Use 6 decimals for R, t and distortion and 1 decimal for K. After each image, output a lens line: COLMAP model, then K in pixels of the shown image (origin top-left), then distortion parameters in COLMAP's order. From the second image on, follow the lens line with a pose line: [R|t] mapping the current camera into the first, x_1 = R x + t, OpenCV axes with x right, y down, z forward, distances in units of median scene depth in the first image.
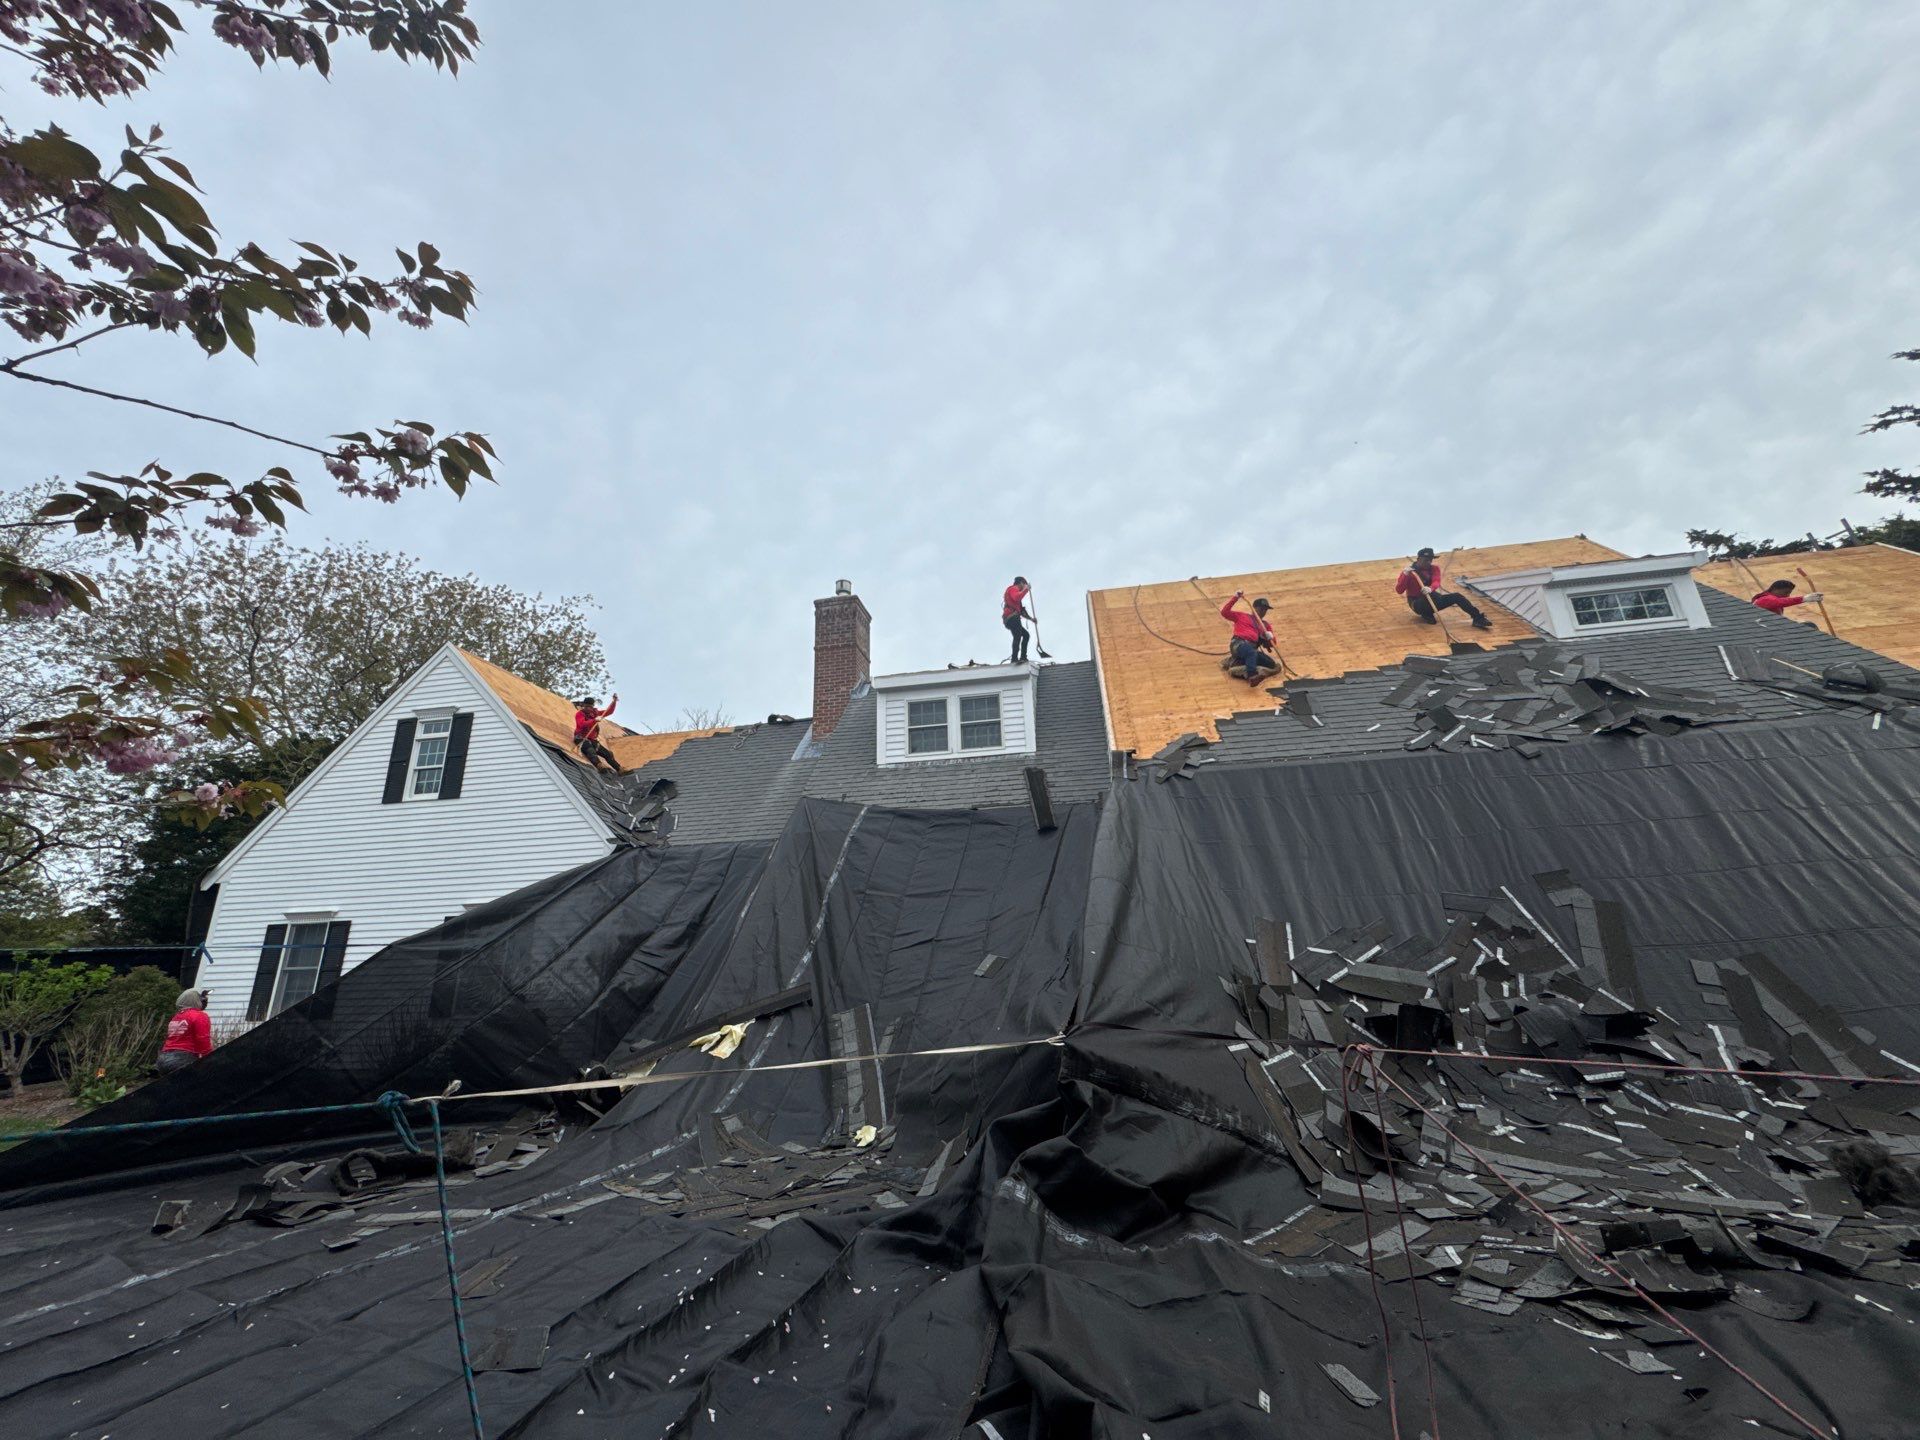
lens RADIAL K [[774.5, 0, 960.2], [0, 774.5, 723.1], [0, 0, 1]] dist [-0.003098, -0.000547]
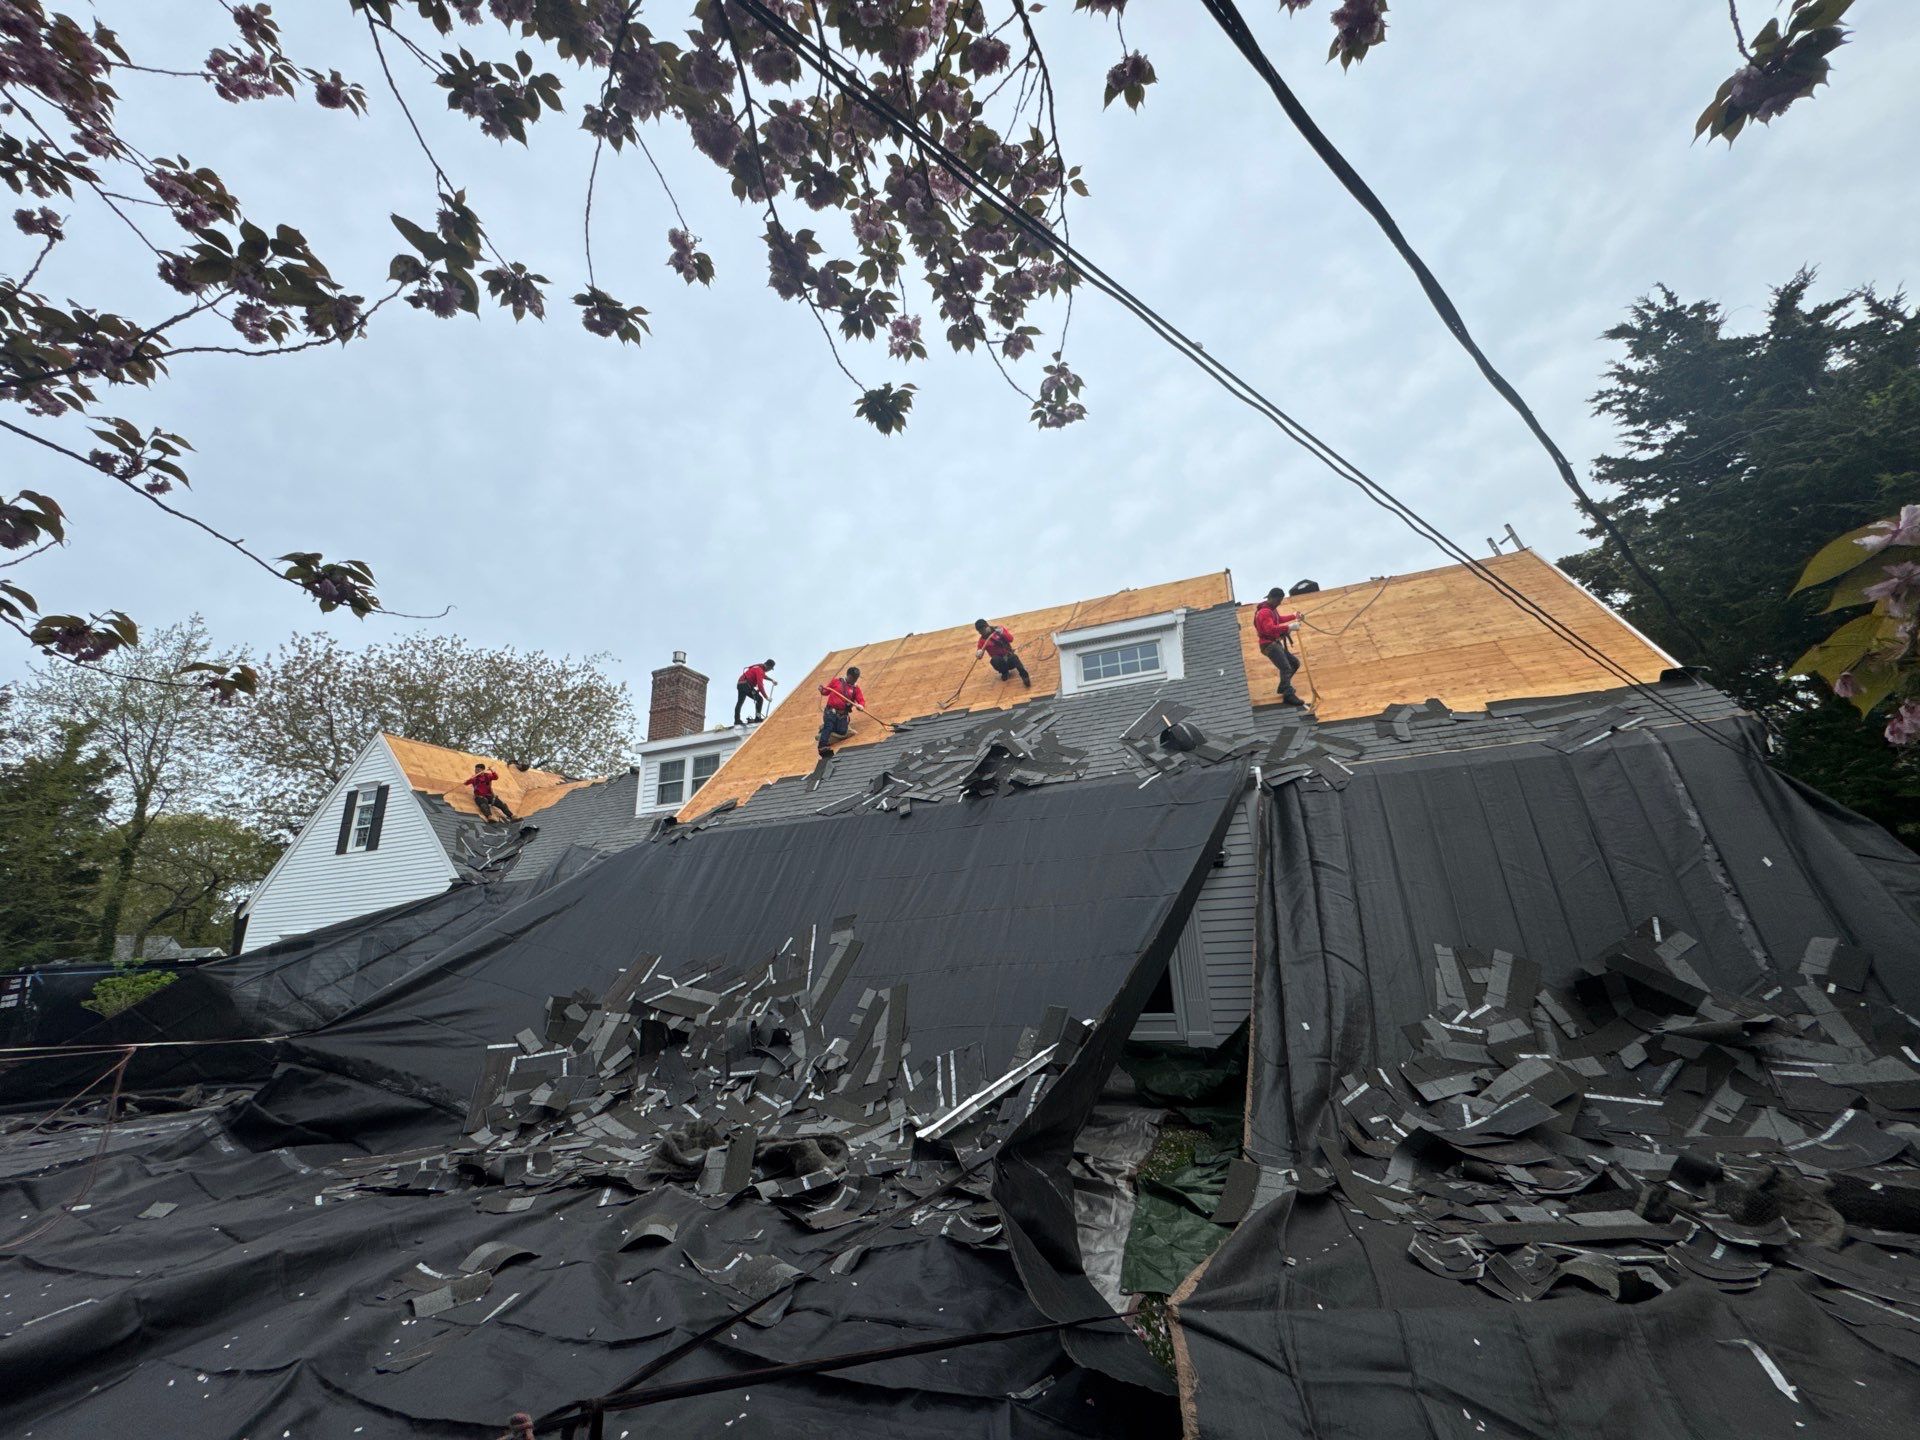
lens RADIAL K [[776.1, 0, 955.0], [0, 776.1, 730.6], [0, 0, 1]] dist [-0.005681, -0.000329]
pose [[0.976285, -0.062447, -0.207287, 0.648165], [0.066998, 0.997640, 0.015003, -0.064913], [0.205861, -0.028535, 0.978165, -0.113095]]
